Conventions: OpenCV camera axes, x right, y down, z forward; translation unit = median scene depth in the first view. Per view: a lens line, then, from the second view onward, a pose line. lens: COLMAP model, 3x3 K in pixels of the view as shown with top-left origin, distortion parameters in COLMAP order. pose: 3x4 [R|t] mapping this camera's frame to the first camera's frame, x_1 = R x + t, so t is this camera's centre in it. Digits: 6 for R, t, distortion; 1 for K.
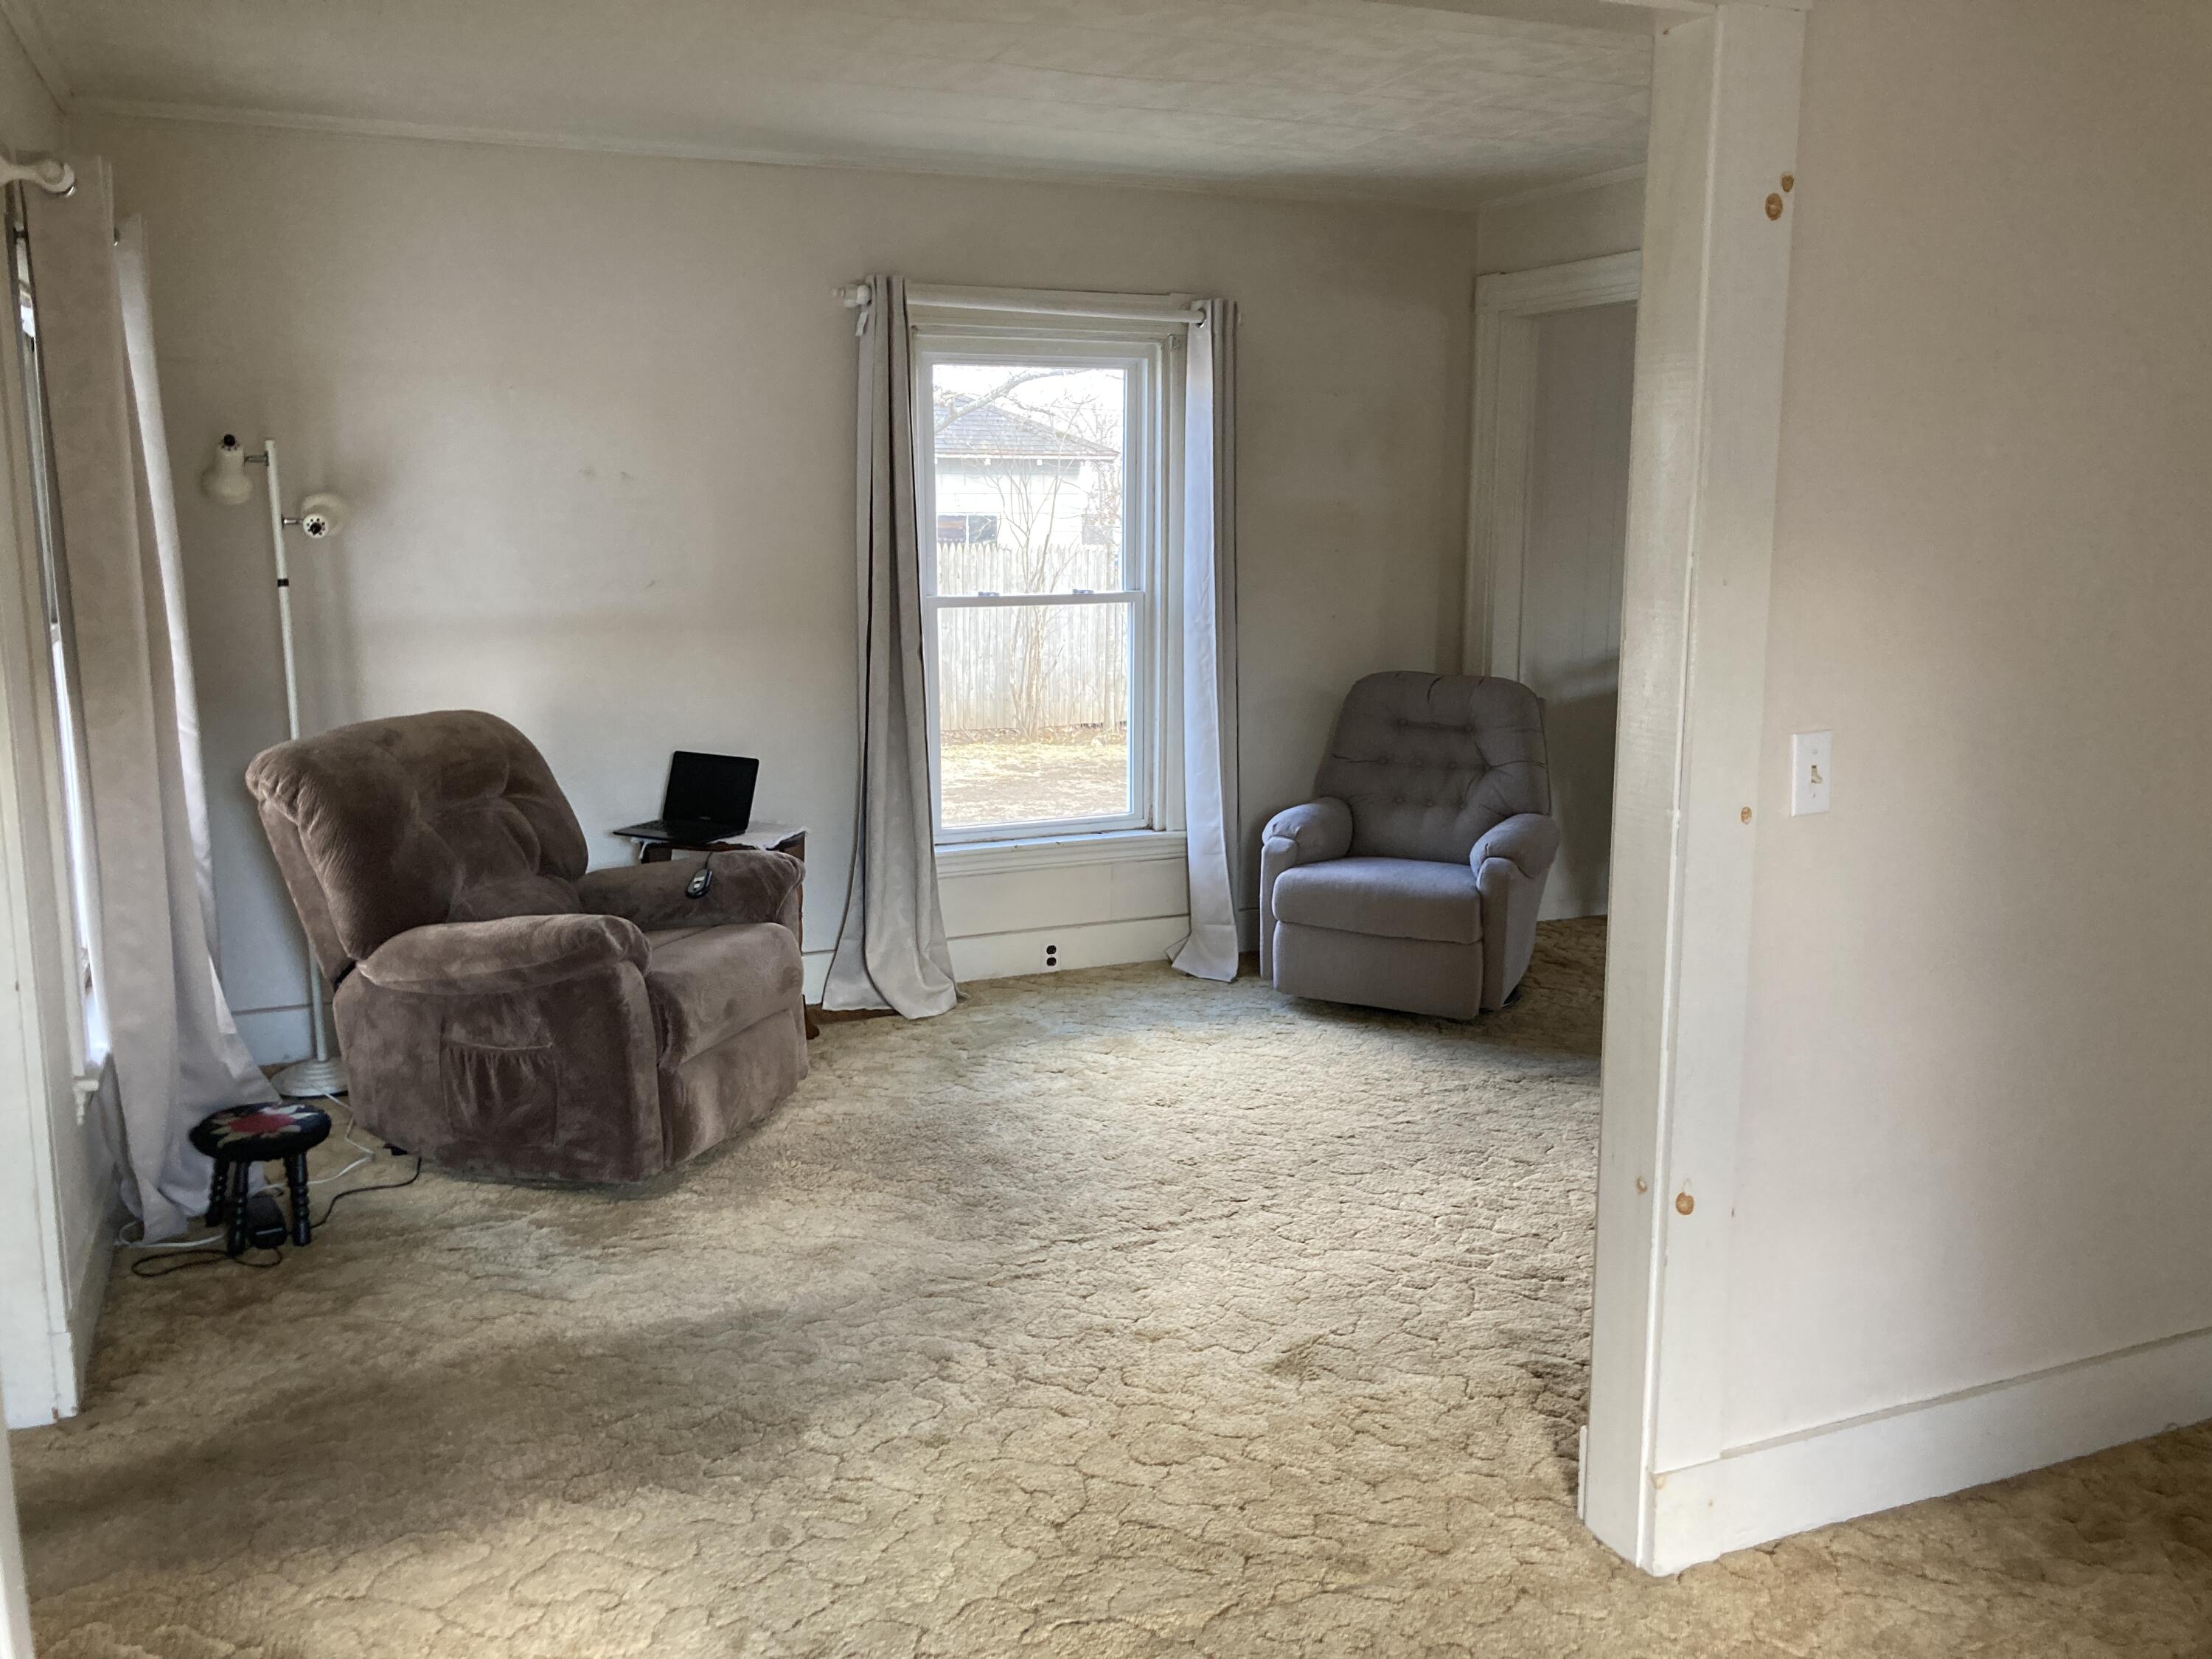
lens RADIAL K [[1829.8, 0, 1093.1], [0, 1829.8, 845.0], [0, 0, 1]] dist [0.041805, -0.039698]
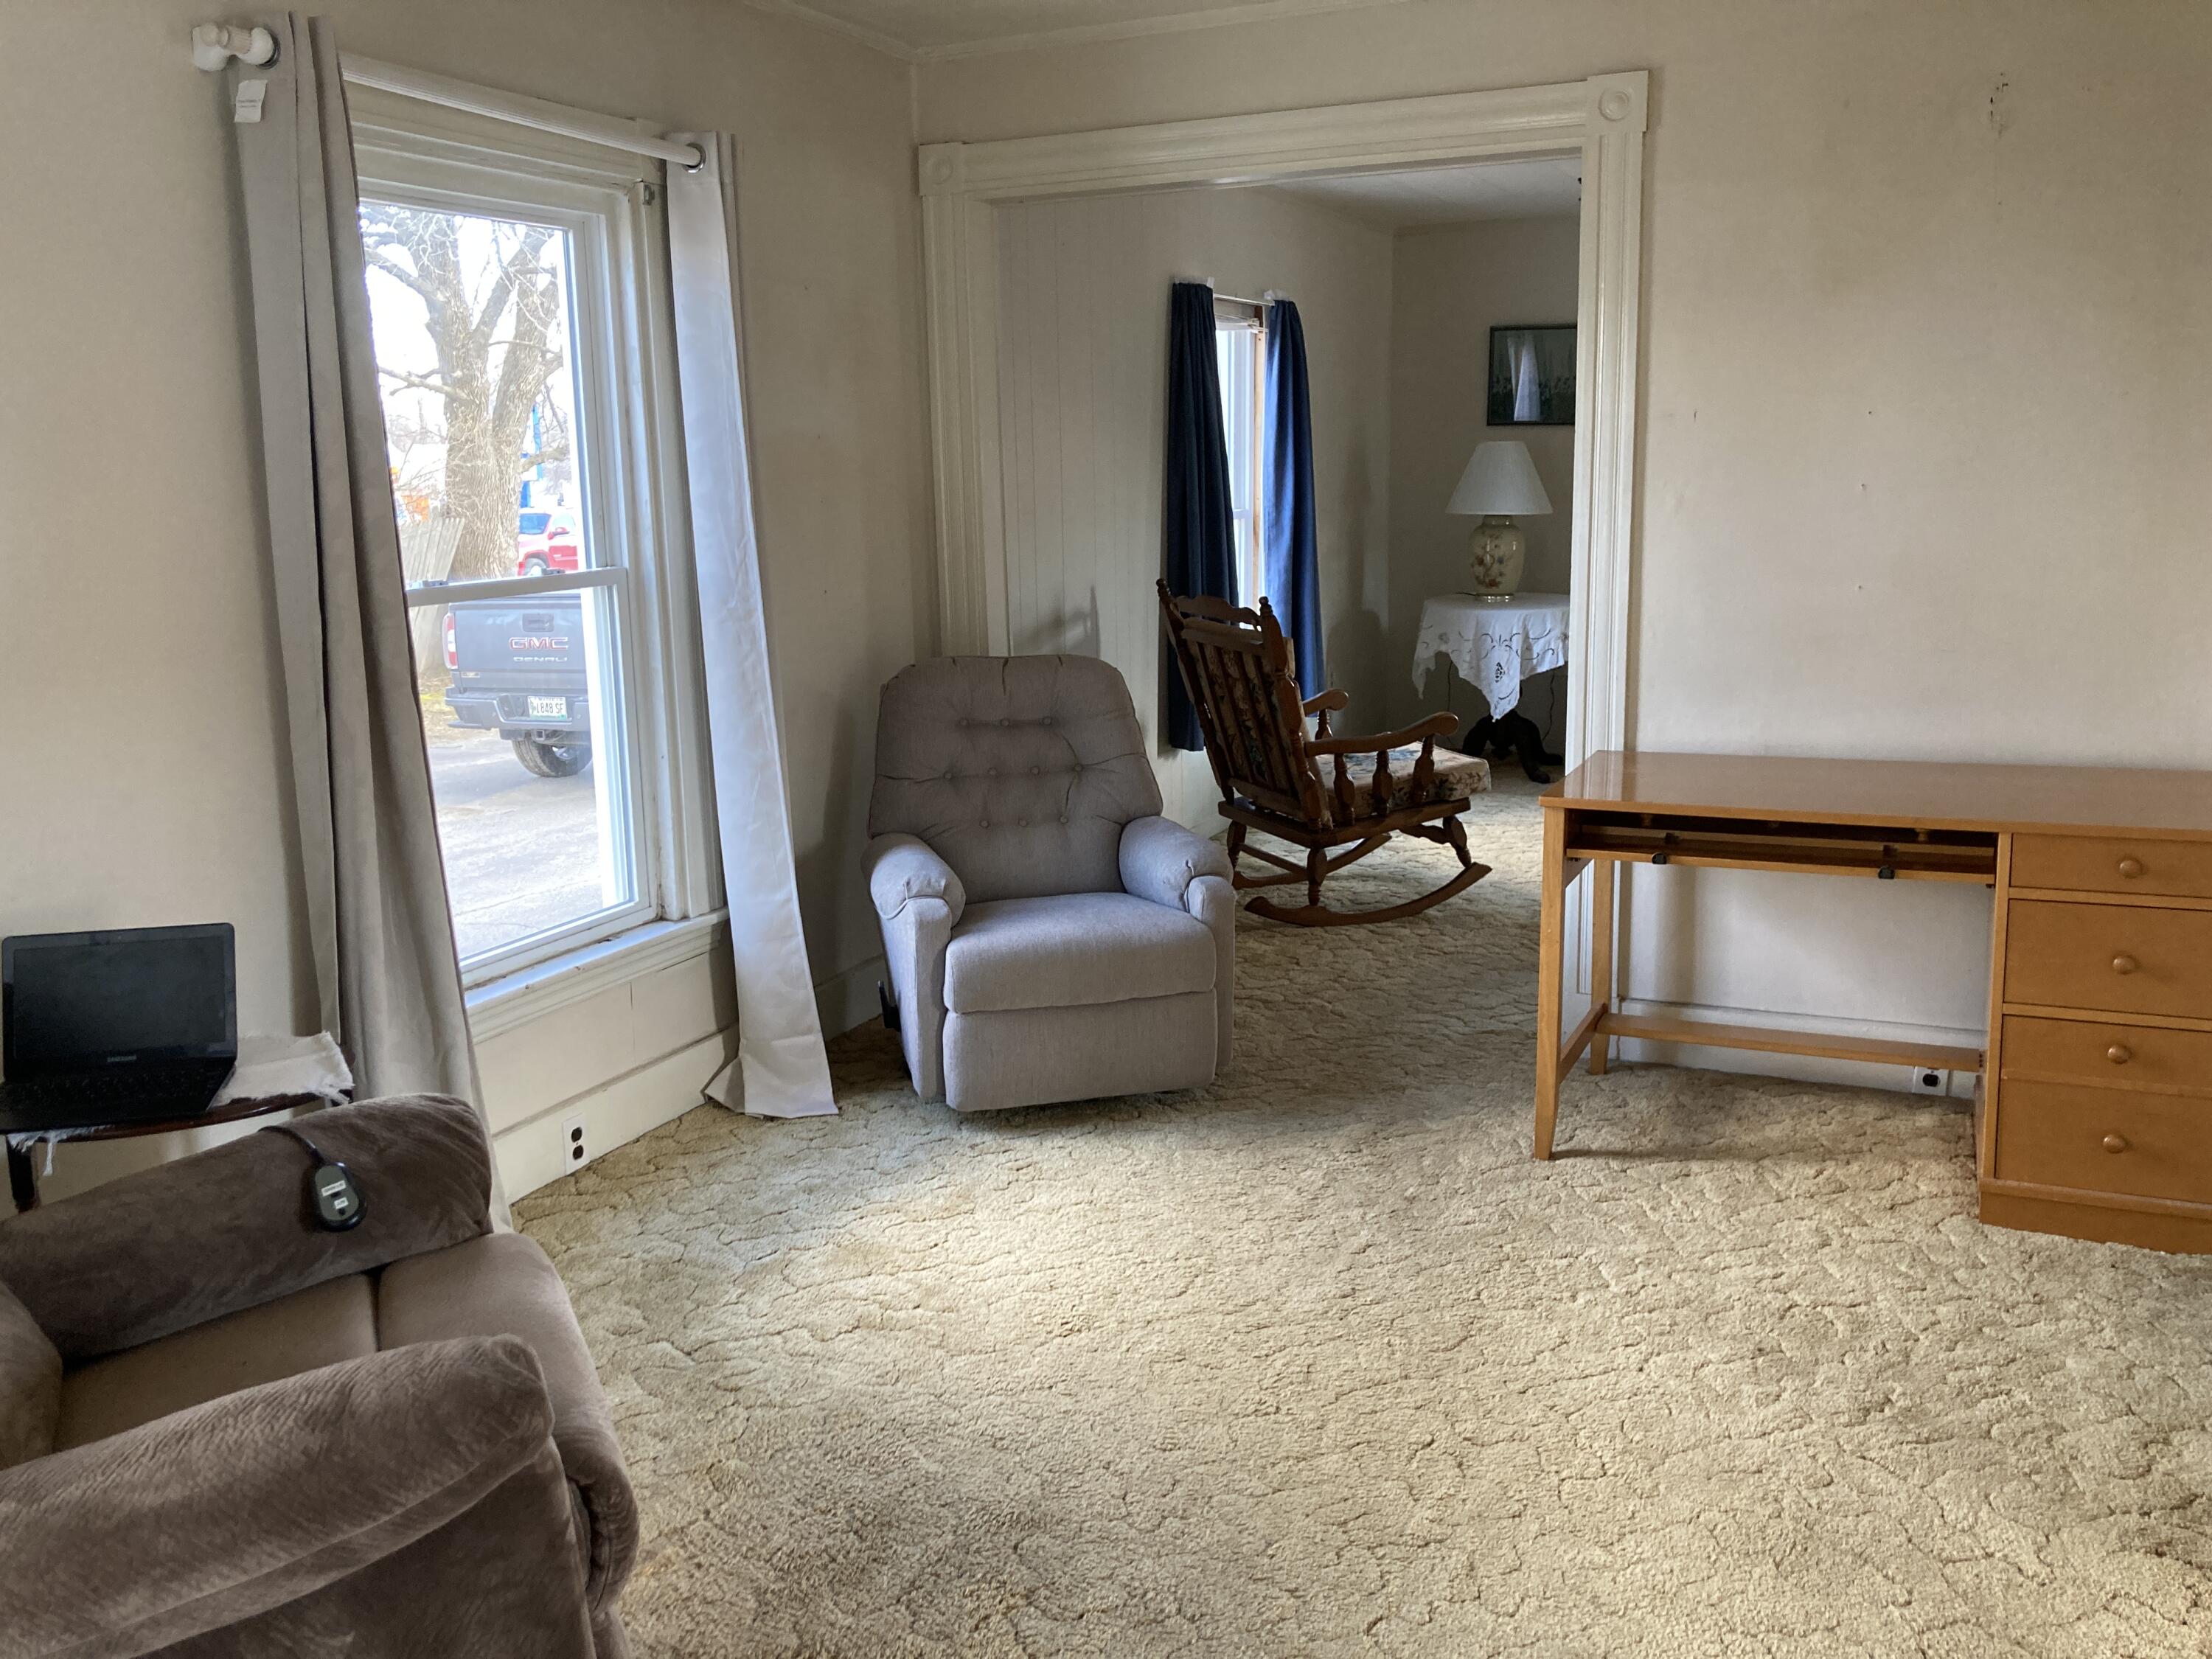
lens RADIAL K [[1829.8, 0, 1101.7], [0, 1829.8, 814.1], [0, 0, 1]] dist [0.041805, -0.039698]
pose [[0.715396, -0.144899, 0.683530, -0.334717], [0.134581, 0.988518, 0.068698, -0.077591], [-0.685636, 0.042844, 0.726683, 0.426687]]
